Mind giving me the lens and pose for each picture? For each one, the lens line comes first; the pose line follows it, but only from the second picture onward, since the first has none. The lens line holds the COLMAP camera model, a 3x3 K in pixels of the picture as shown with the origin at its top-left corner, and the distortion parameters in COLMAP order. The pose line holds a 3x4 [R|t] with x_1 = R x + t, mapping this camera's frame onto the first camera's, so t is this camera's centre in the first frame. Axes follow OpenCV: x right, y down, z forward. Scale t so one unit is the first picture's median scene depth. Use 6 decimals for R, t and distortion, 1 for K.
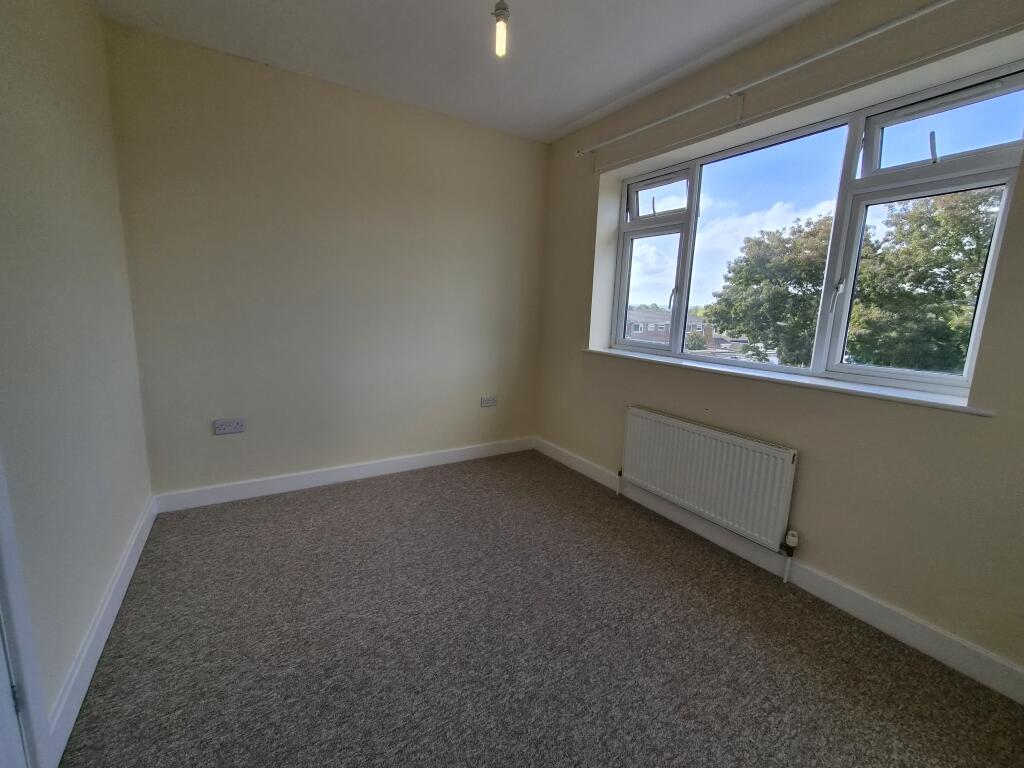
lens RADIAL K [[443.7, 0, 497.5], [0, 443.7, 389.5], [0, 0, 1]] dist [0.048603, -0.000018]
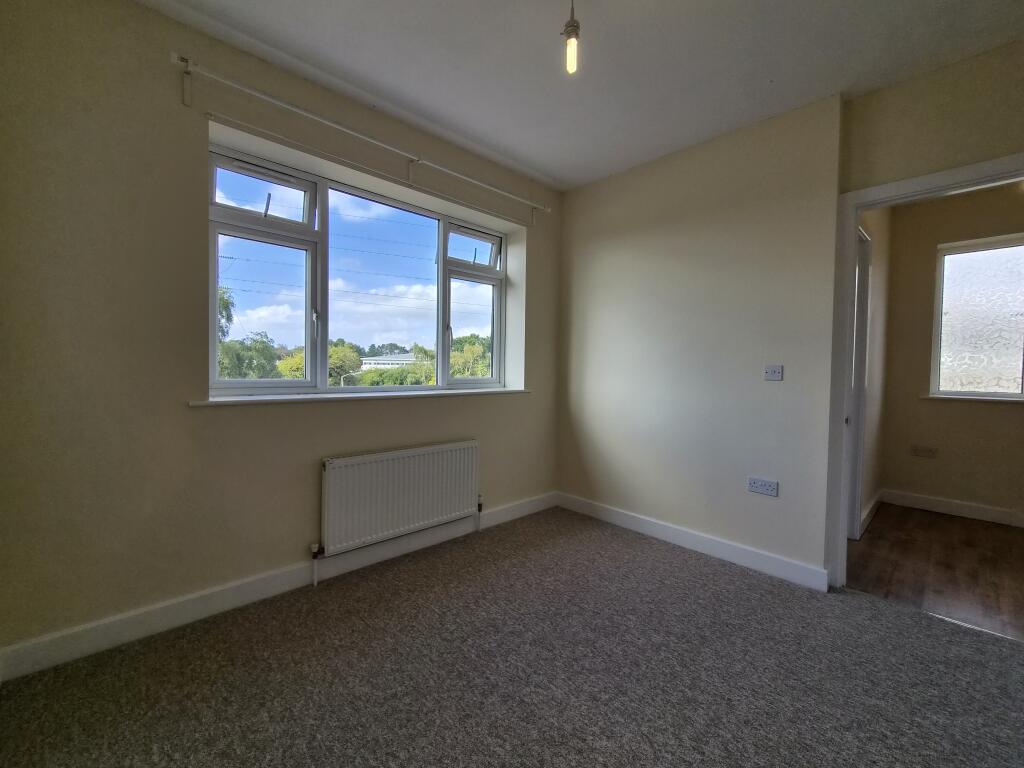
lens RADIAL K [[511.6, 0, 462.8], [0, 511.6, 382.8], [0, 0, 1]] dist [0.029448, -0.000204]
pose [[-0.268469, -0.061582, 0.961318, -0.893473], [0.148664, 0.983350, 0.104511, -0.218520], [-0.951747, 0.170971, -0.254844, 1.403794]]
